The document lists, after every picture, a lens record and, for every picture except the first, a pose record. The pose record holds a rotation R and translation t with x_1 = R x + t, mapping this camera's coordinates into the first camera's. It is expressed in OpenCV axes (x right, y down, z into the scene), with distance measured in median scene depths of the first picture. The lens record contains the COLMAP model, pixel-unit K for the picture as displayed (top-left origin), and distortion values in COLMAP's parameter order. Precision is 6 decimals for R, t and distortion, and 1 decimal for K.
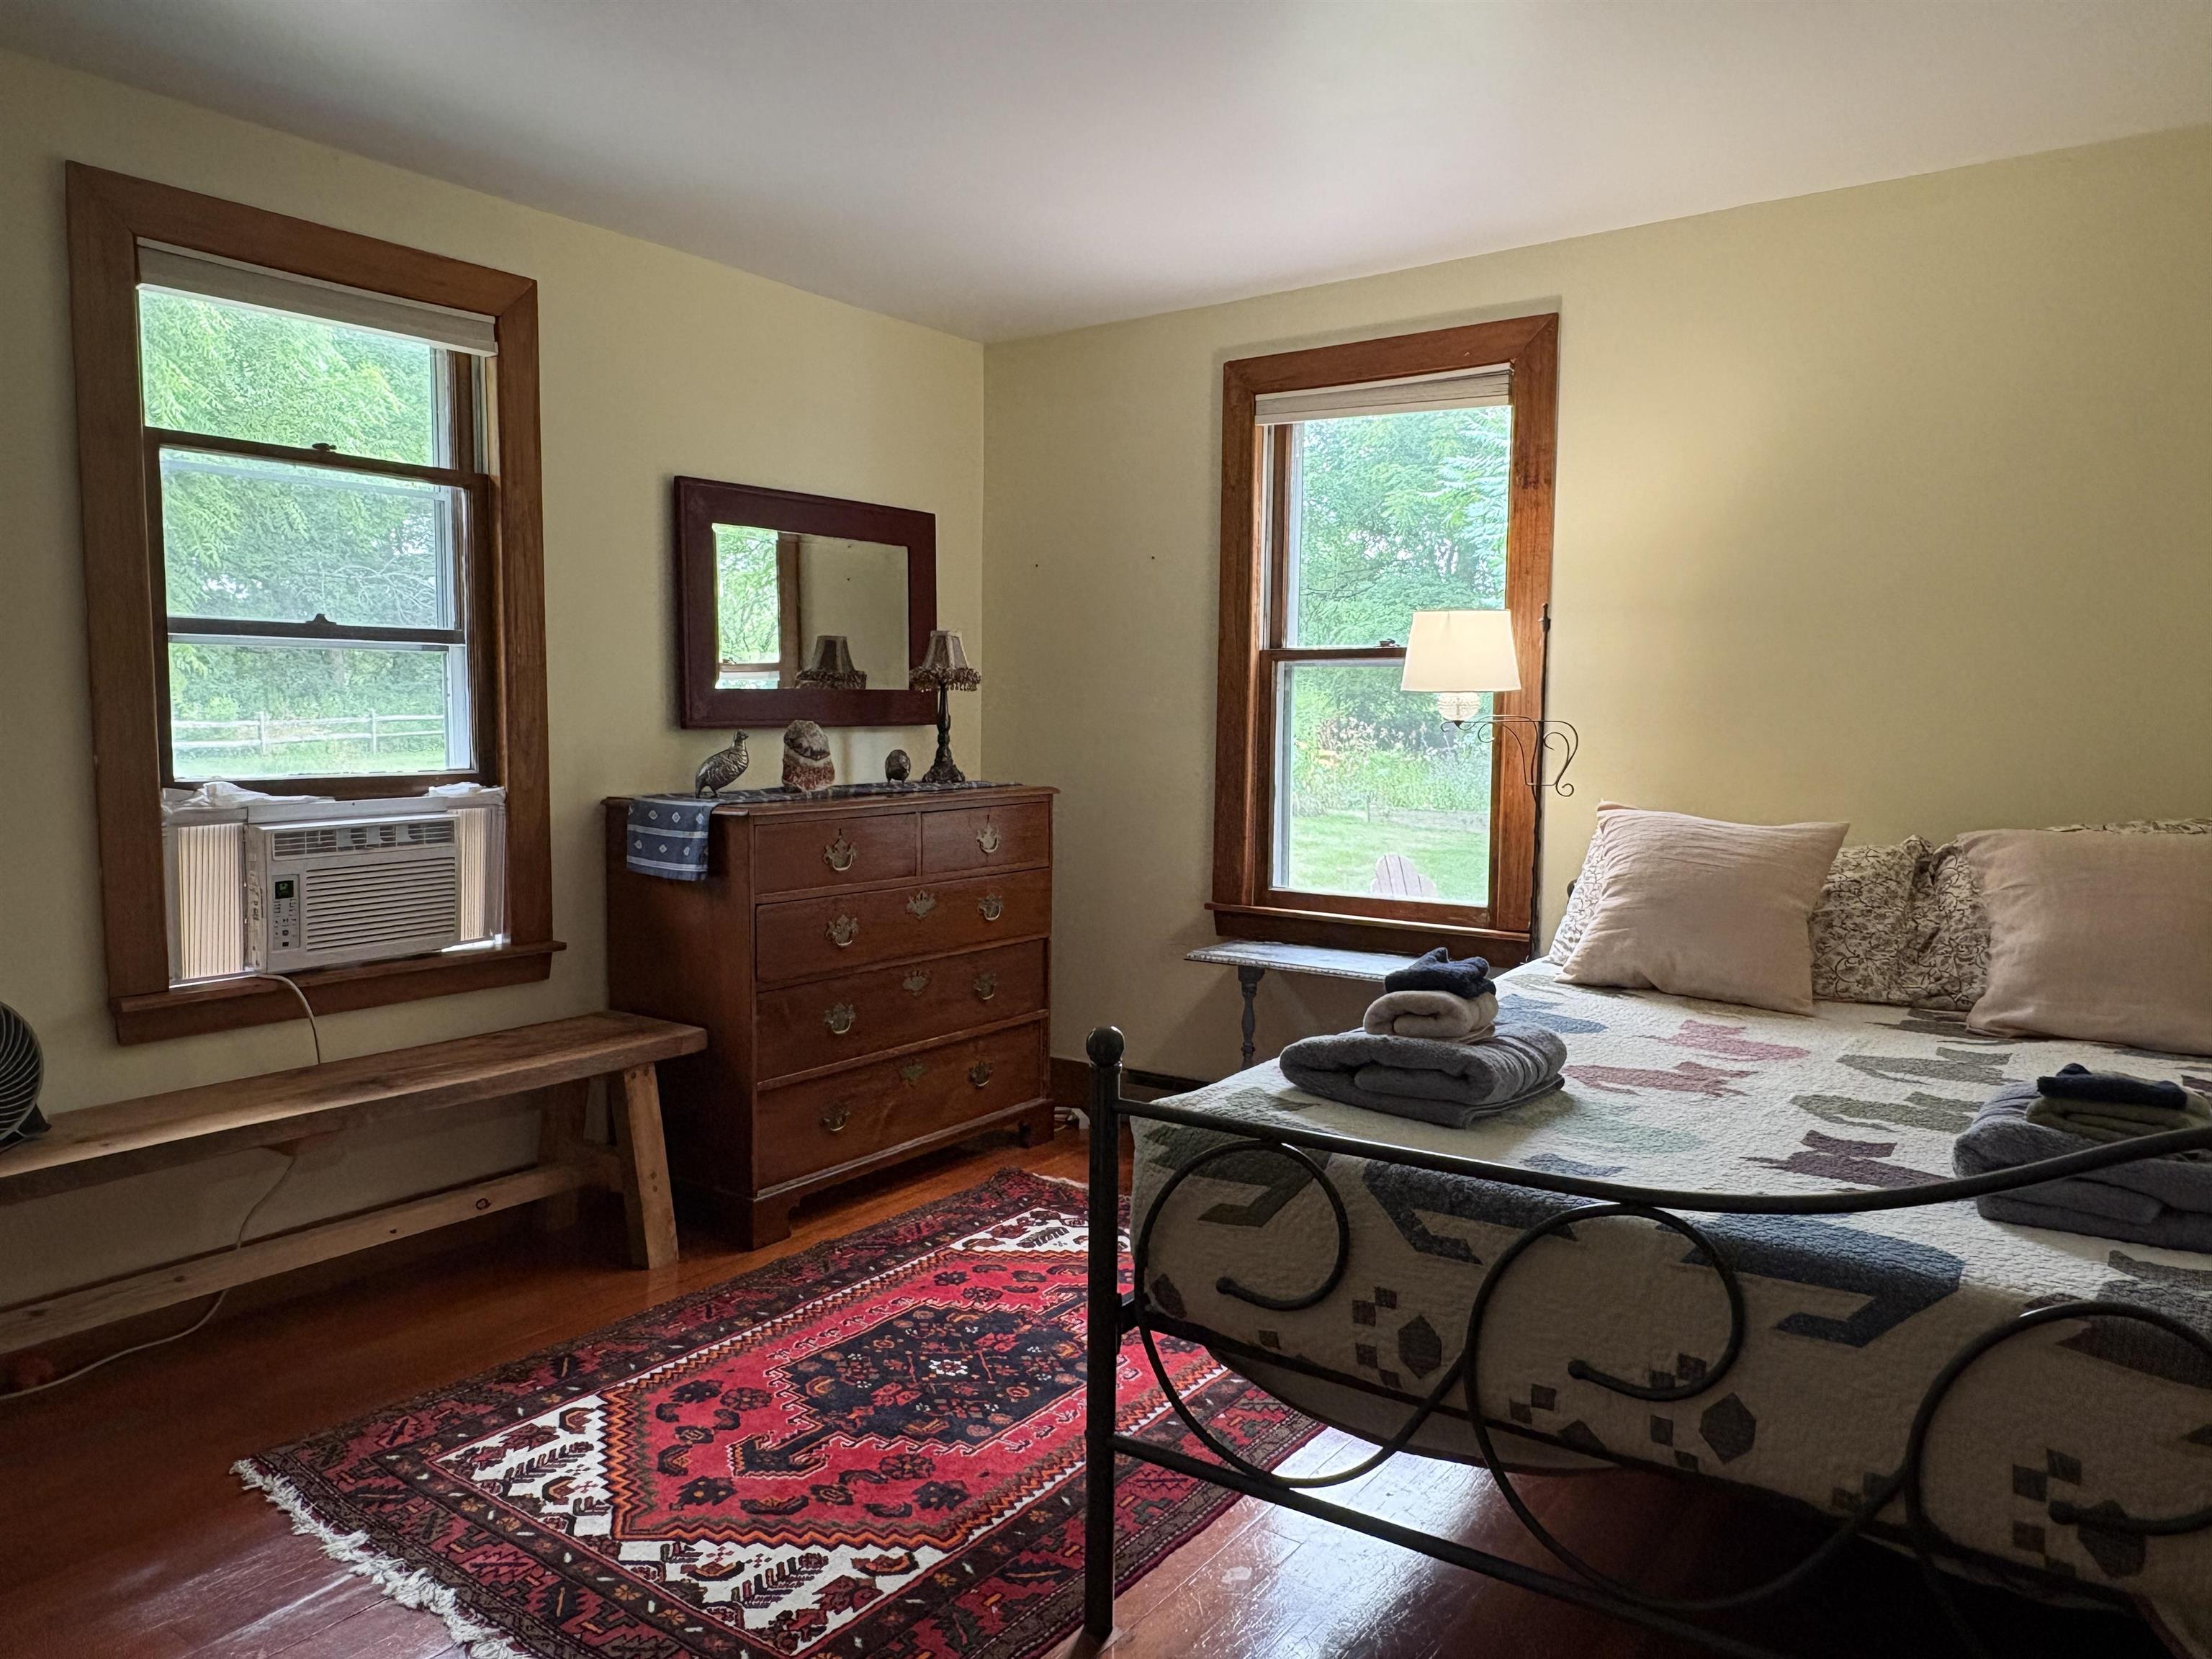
lens RADIAL K [[1541.2, 0, 1101.2], [0, 1541.2, 824.1], [0, 0, 1]] dist [0.006421, 0.001308]
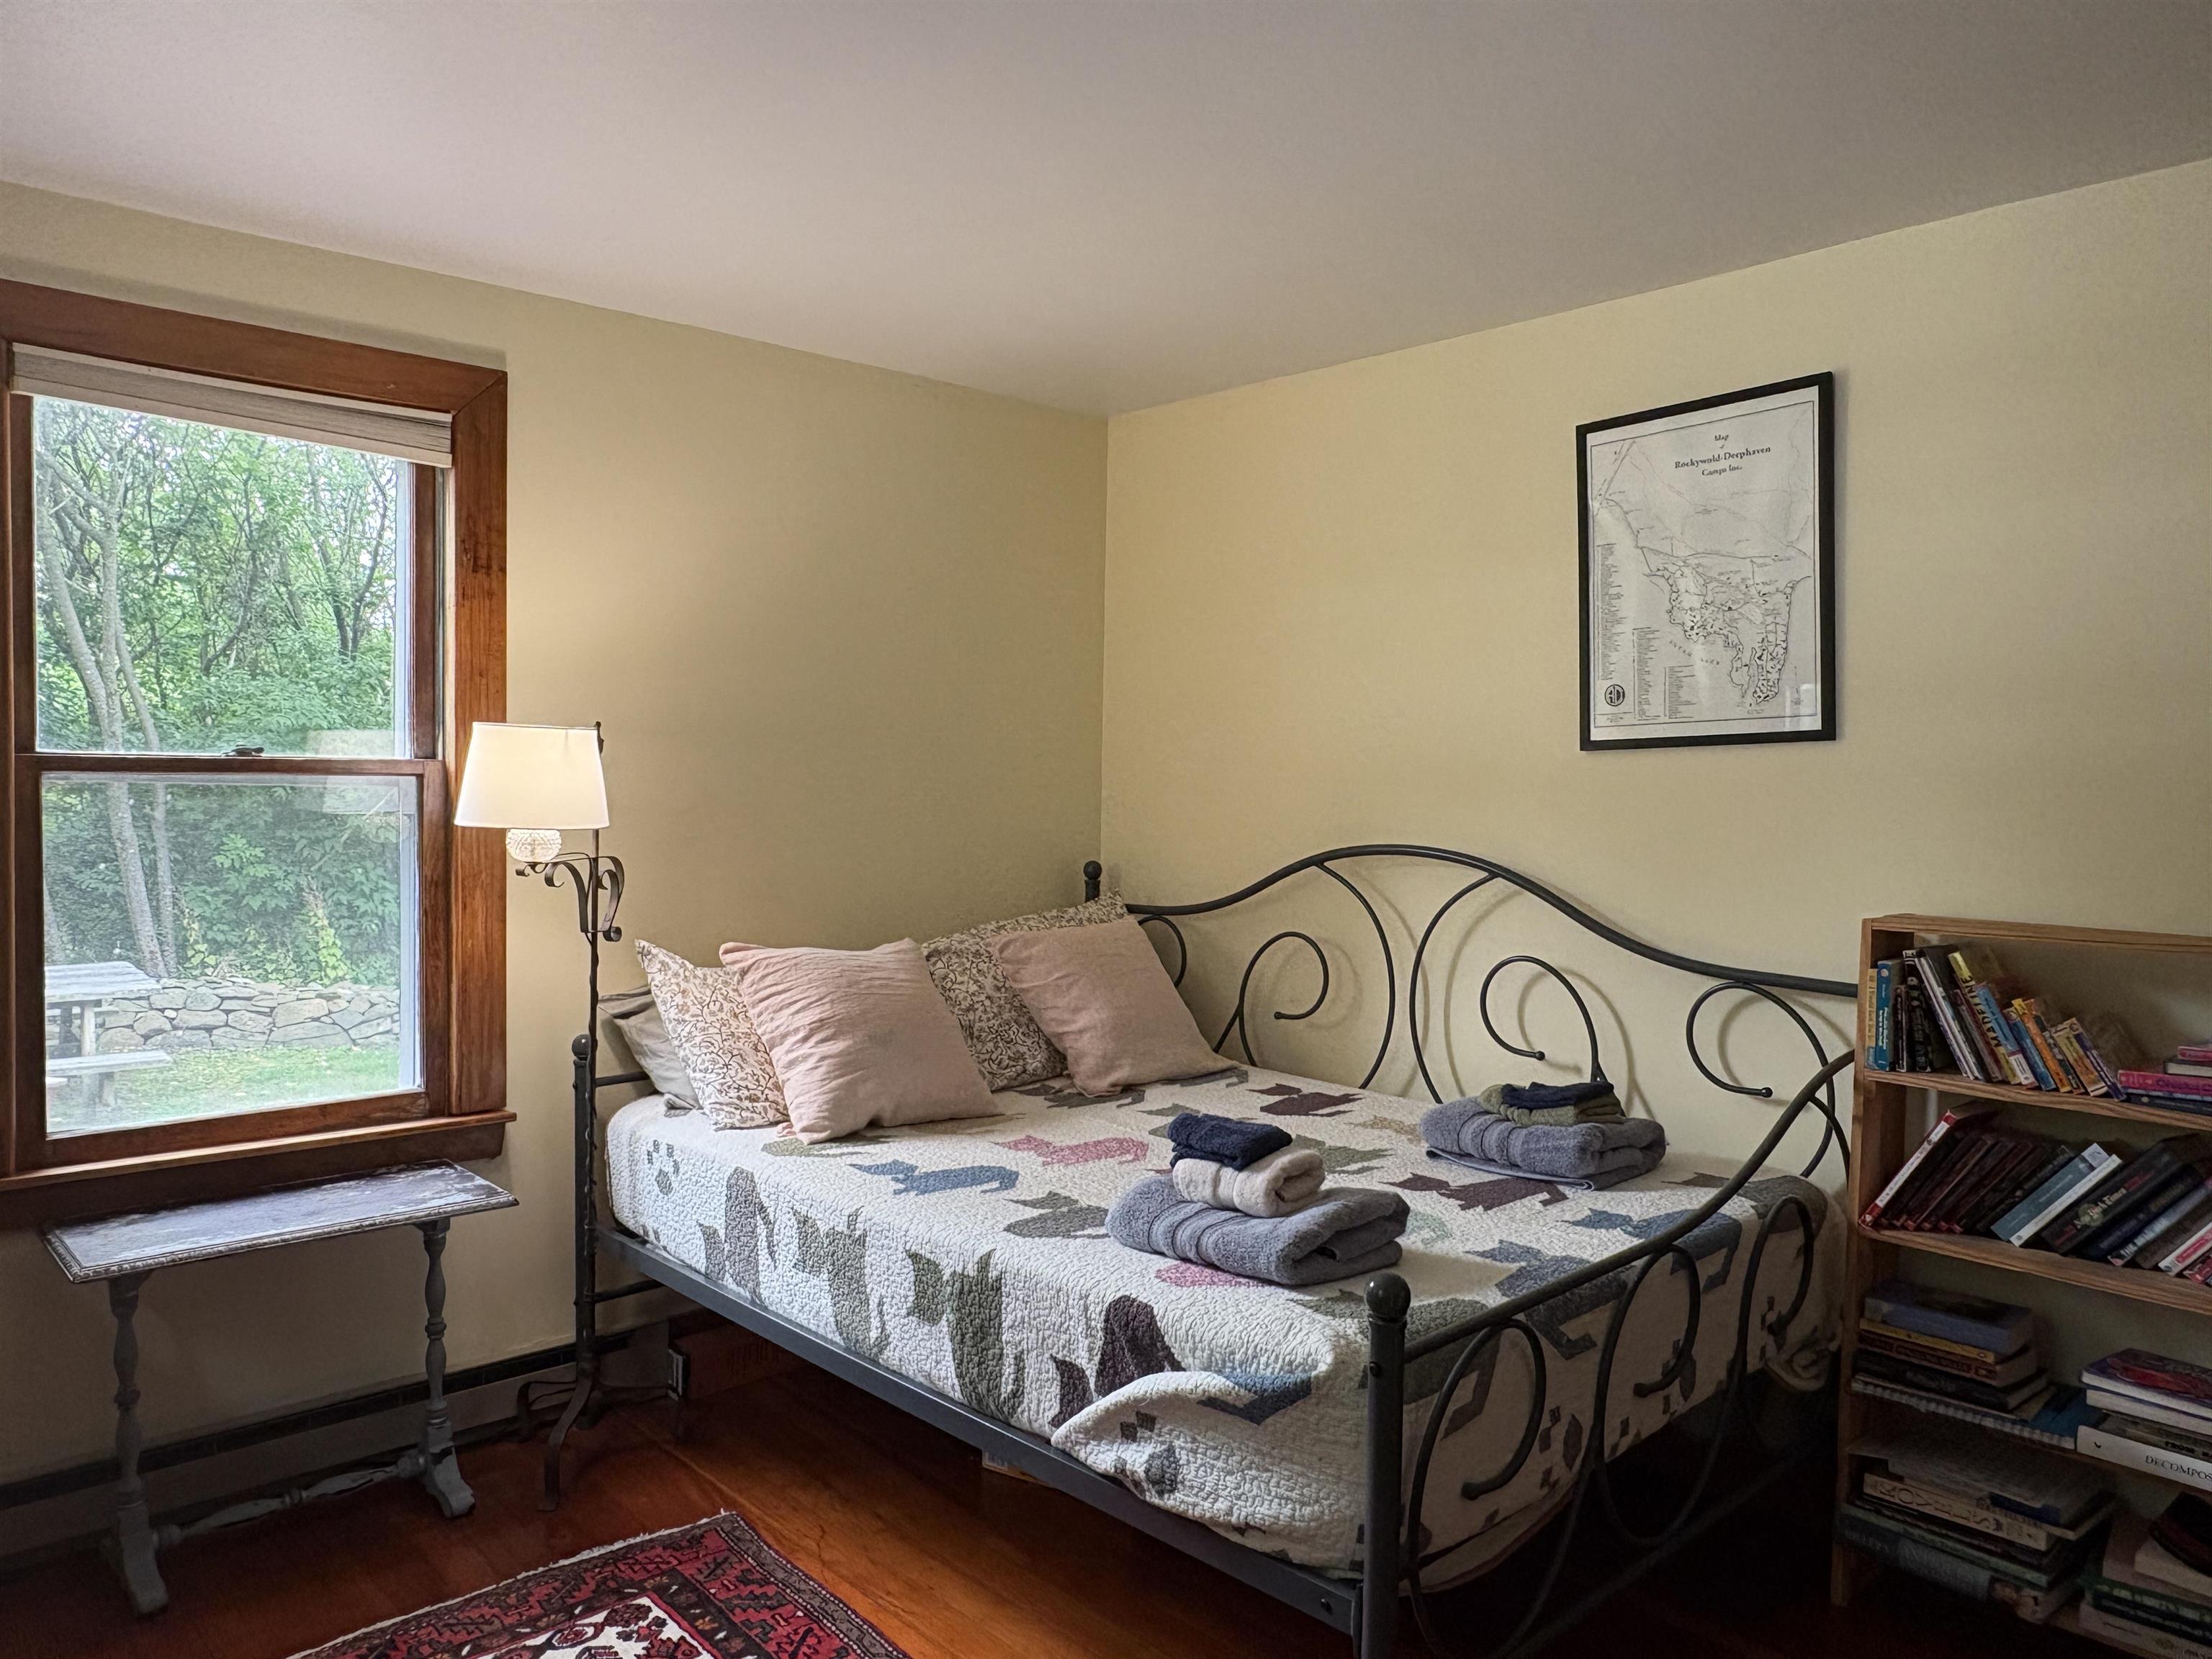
lens RADIAL K [[1541.2, 0, 1101.2], [0, 1541.2, 824.1], [0, 0, 1]] dist [0.006421, 0.001308]
pose [[0.205920, -0.034689, 0.977954, -0.494251], [0.065207, 0.997637, 0.021657, -0.085394], [-0.976394, 0.059310, 0.207695, 0.545844]]
